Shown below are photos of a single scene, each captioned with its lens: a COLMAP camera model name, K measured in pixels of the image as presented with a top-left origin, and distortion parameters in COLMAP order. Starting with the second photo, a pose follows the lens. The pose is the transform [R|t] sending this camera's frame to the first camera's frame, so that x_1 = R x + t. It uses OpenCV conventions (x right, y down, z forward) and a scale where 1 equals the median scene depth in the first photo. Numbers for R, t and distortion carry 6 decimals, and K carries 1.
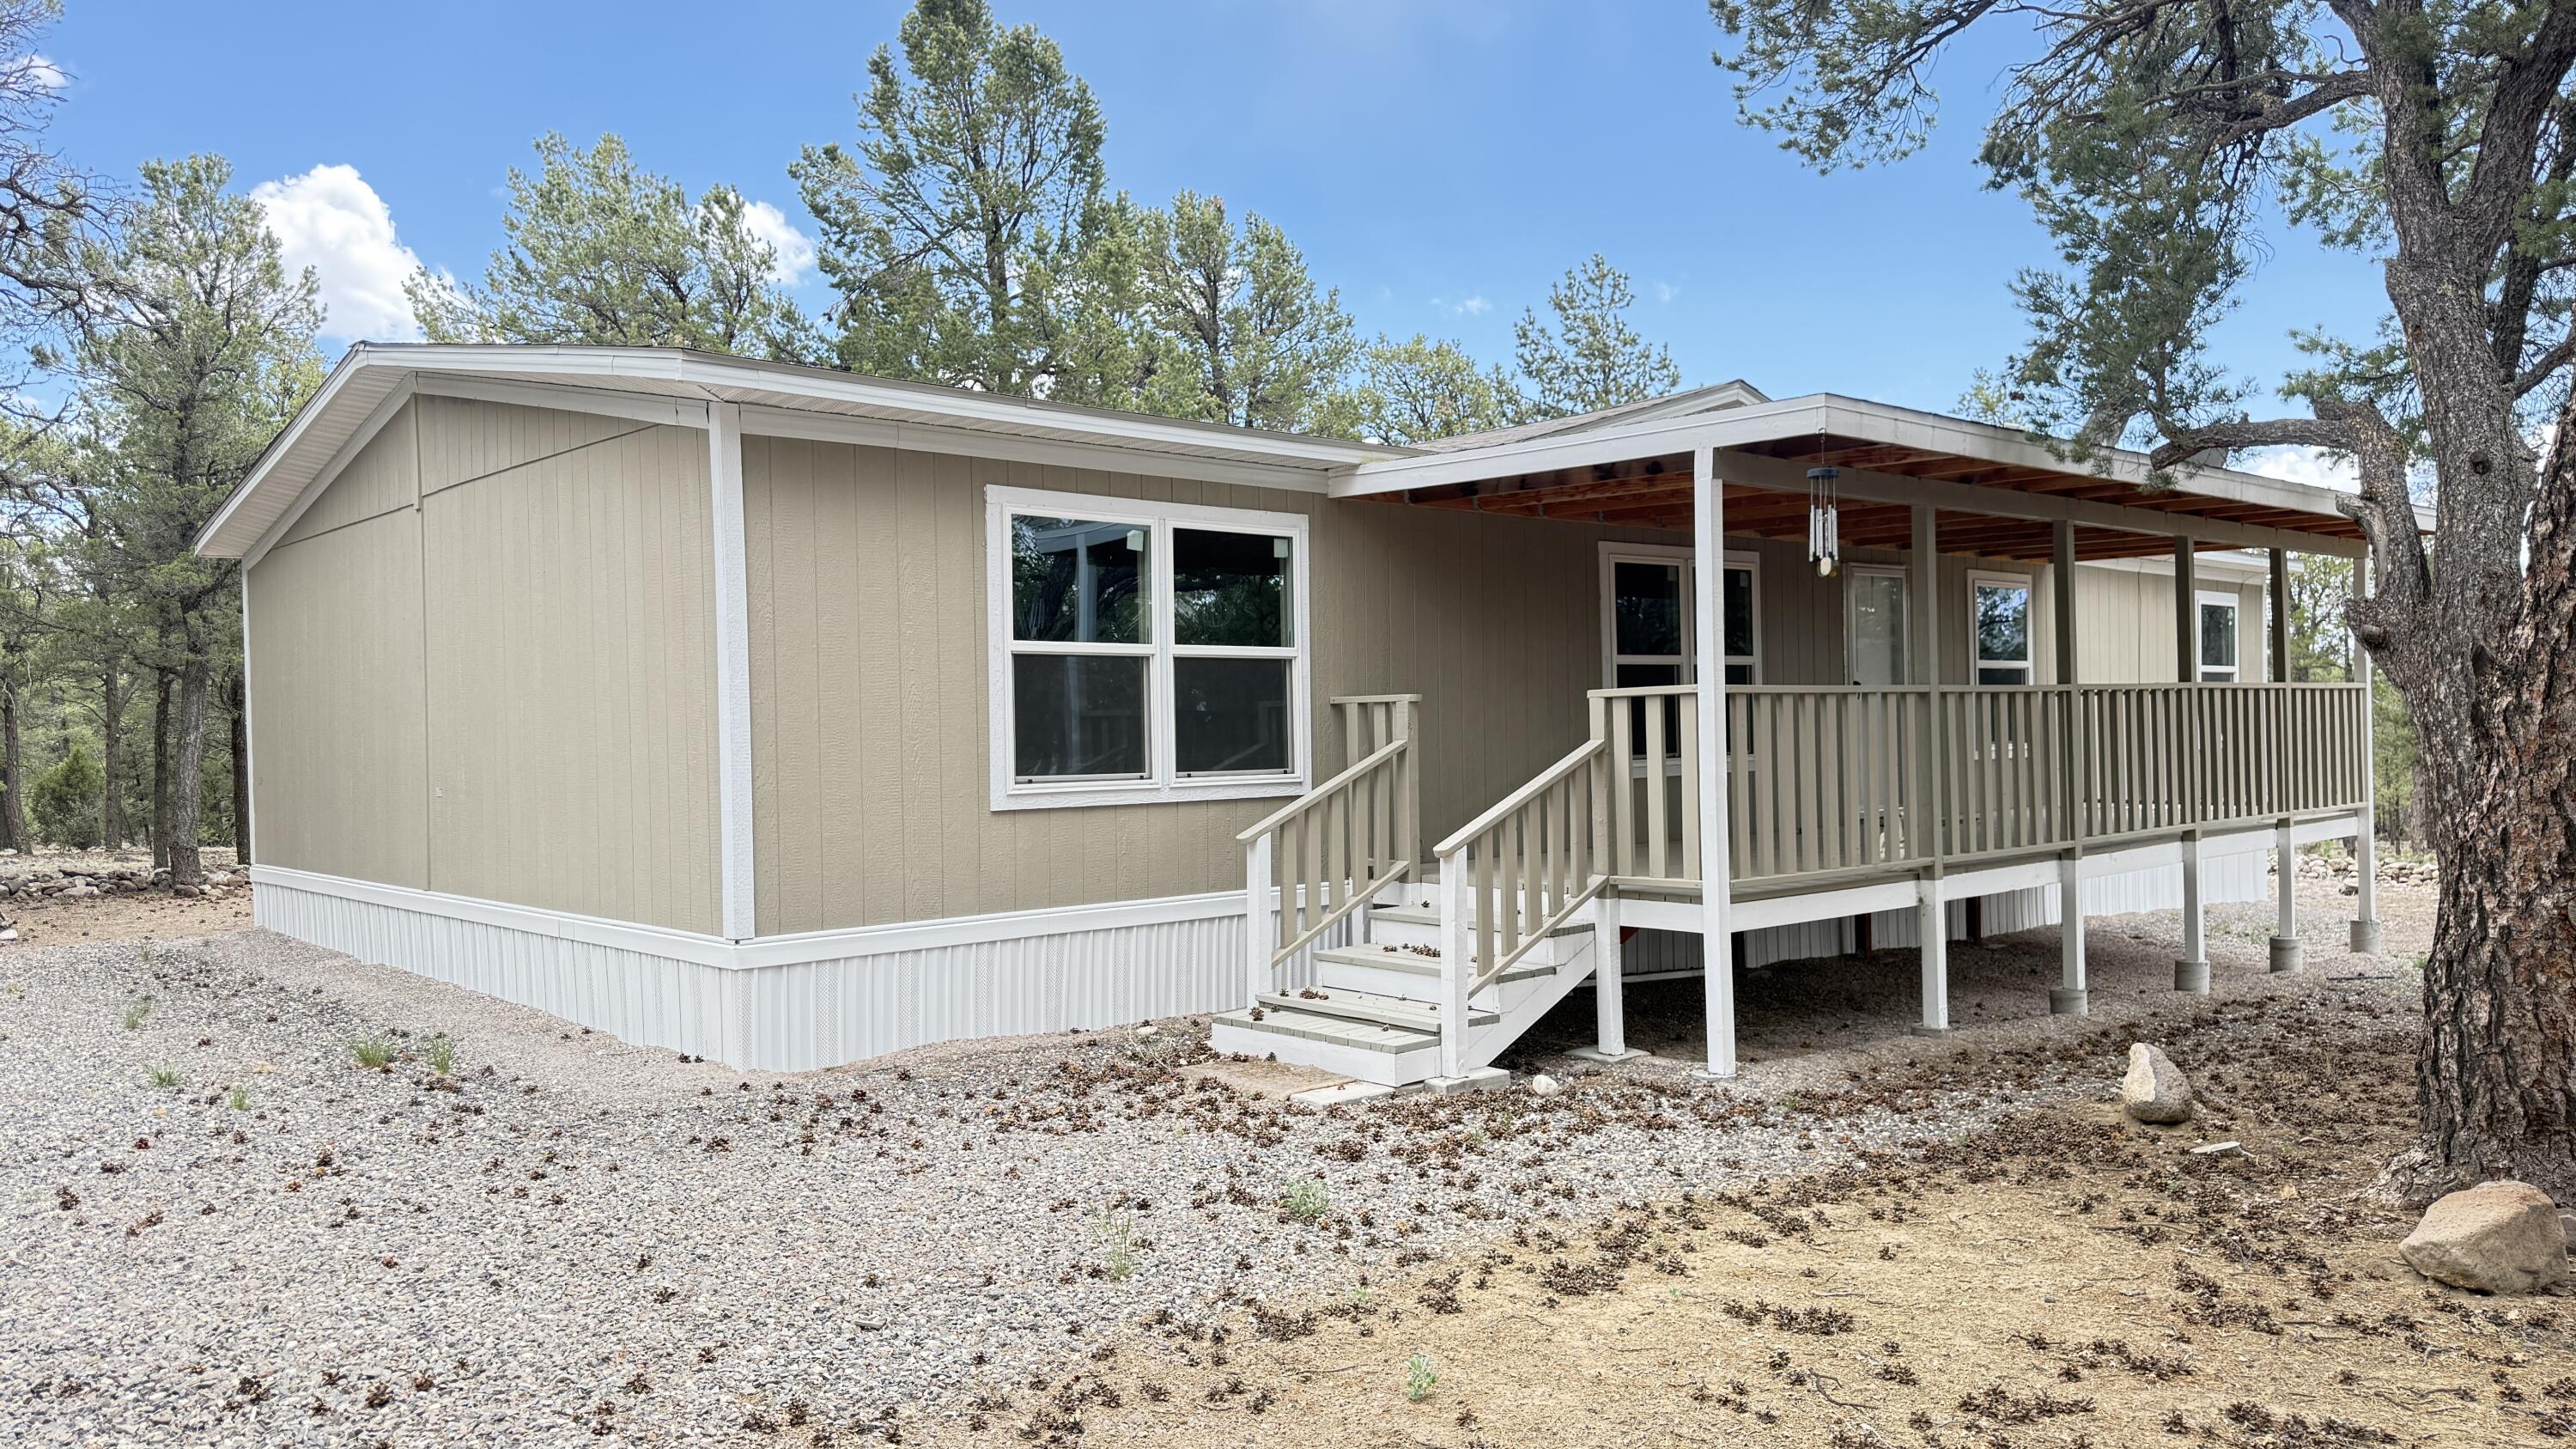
lens RADIAL K [[1851.0, 0, 1288.7], [0, 1851.0, 735.5], [0, 0, 1]] dist [0.046469, -0.056491]
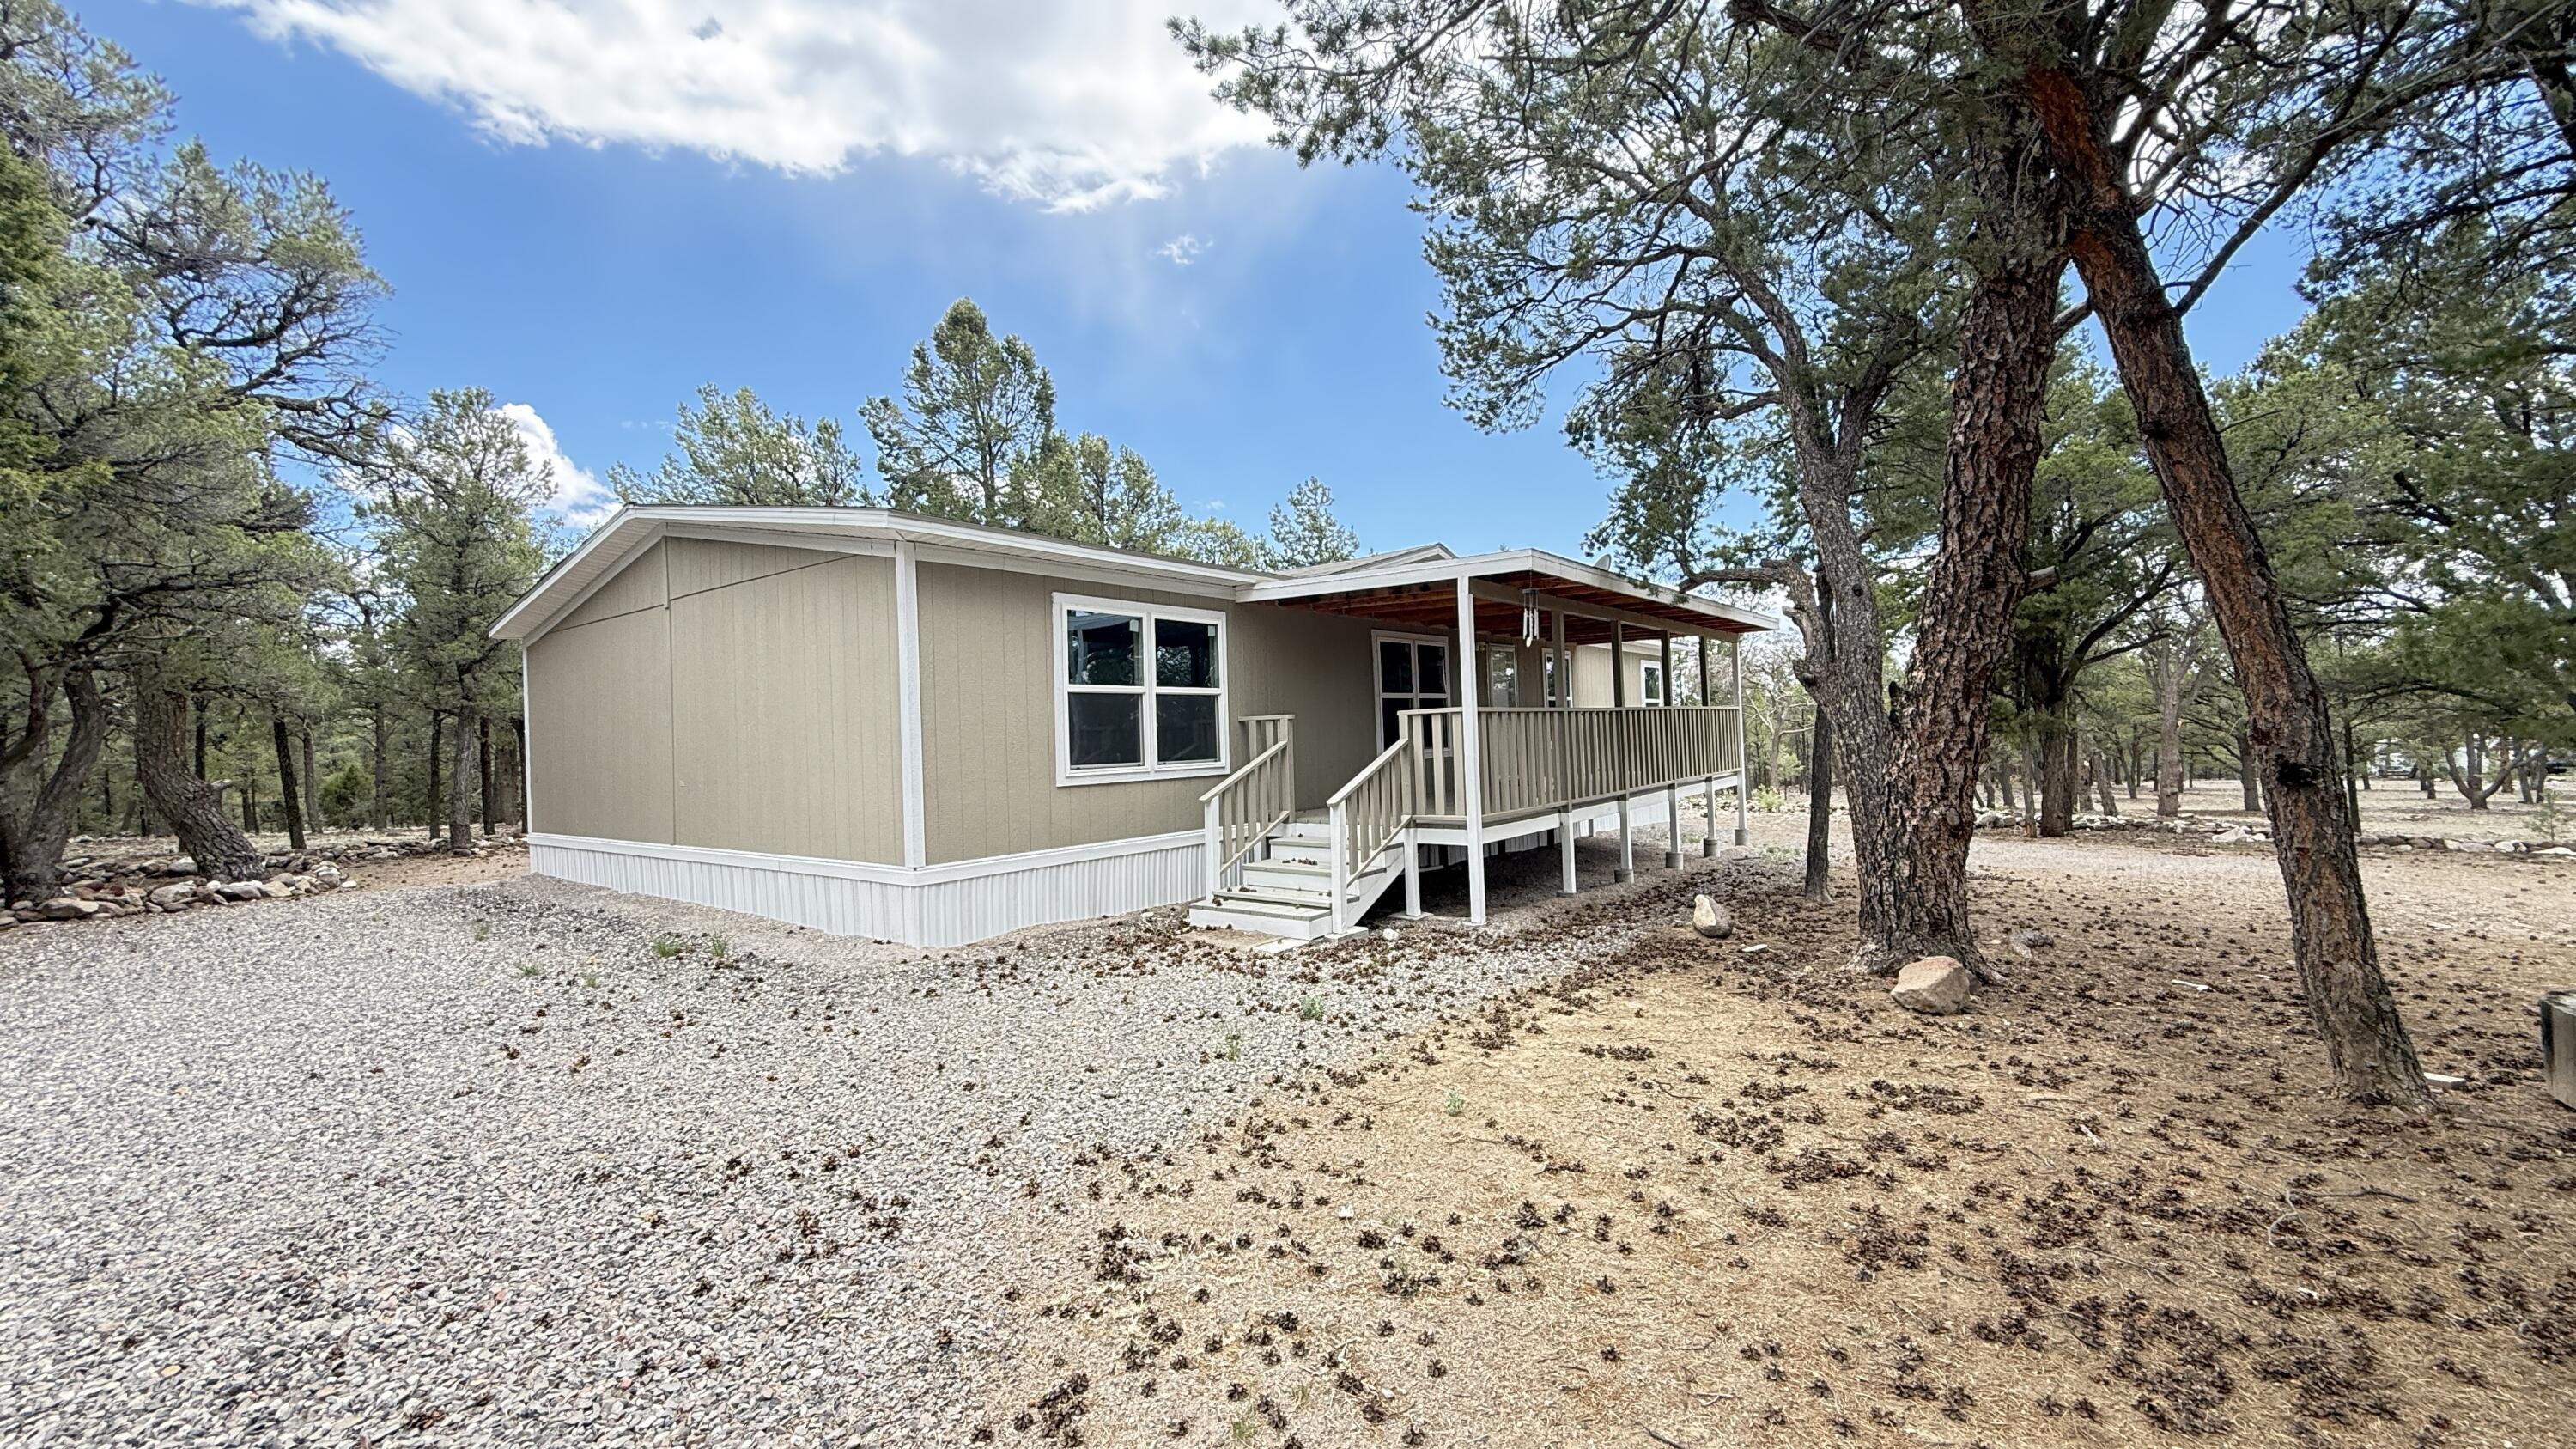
lens RADIAL K [[1044.0, 0, 1287.2], [0, 1044.0, 704.9], [0, 0, 1]] dist [-0.002267, 0.000614]
pose [[0.983711, -0.008663, 0.179550, -0.124531], [0.015456, 0.999215, -0.036472, 0.004333], [-0.179093, 0.038653, 0.983072, 0.028658]]
